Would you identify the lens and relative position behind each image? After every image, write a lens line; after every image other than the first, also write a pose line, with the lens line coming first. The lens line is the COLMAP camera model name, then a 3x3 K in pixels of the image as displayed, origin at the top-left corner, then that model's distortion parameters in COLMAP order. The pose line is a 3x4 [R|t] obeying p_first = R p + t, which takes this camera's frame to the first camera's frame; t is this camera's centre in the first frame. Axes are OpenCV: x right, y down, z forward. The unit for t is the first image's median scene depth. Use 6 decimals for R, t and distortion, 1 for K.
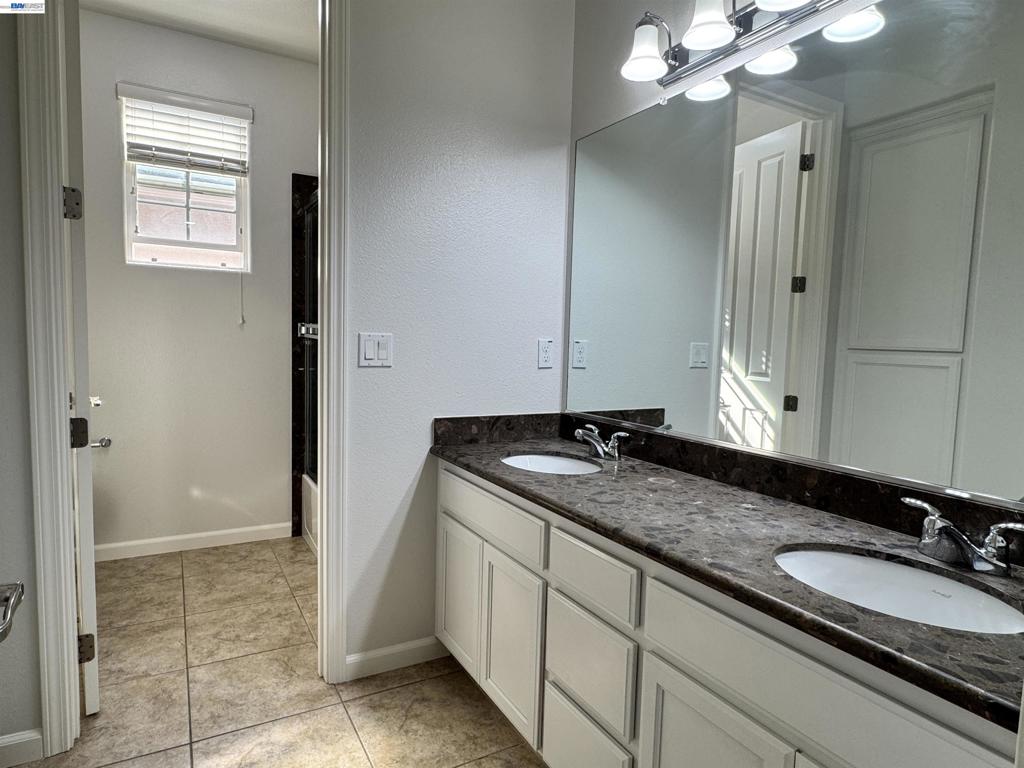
lens RADIAL K [[597.2, 0, 512.0], [0, 597.2, 384.0], [0, 0, 1]] dist [-0.000771, 0.000427]
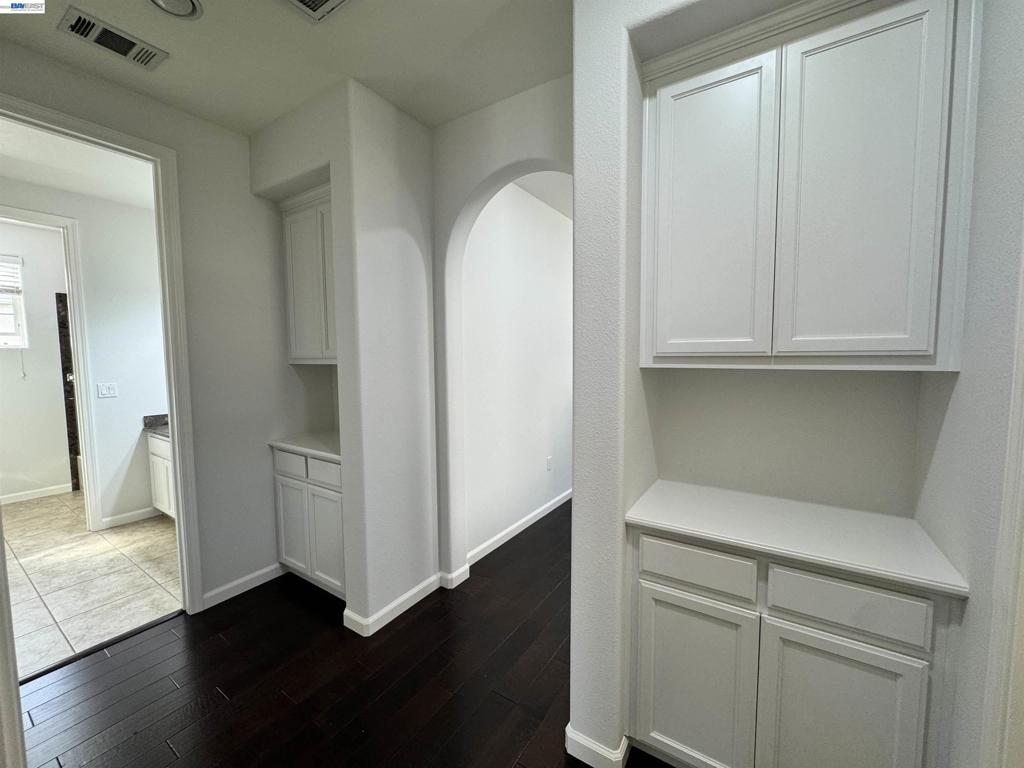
lens RADIAL K [[407.1, 0, 512.0], [0, 407.1, 384.0], [0, 0, 1]] dist [-0.001893, -0.000384]
pose [[0.891584, -0.068688, 0.447615, 0.361316], [0.068230, 0.997522, 0.017170, 0.001550], [-0.447686, 0.015232, 0.894061, -0.873569]]
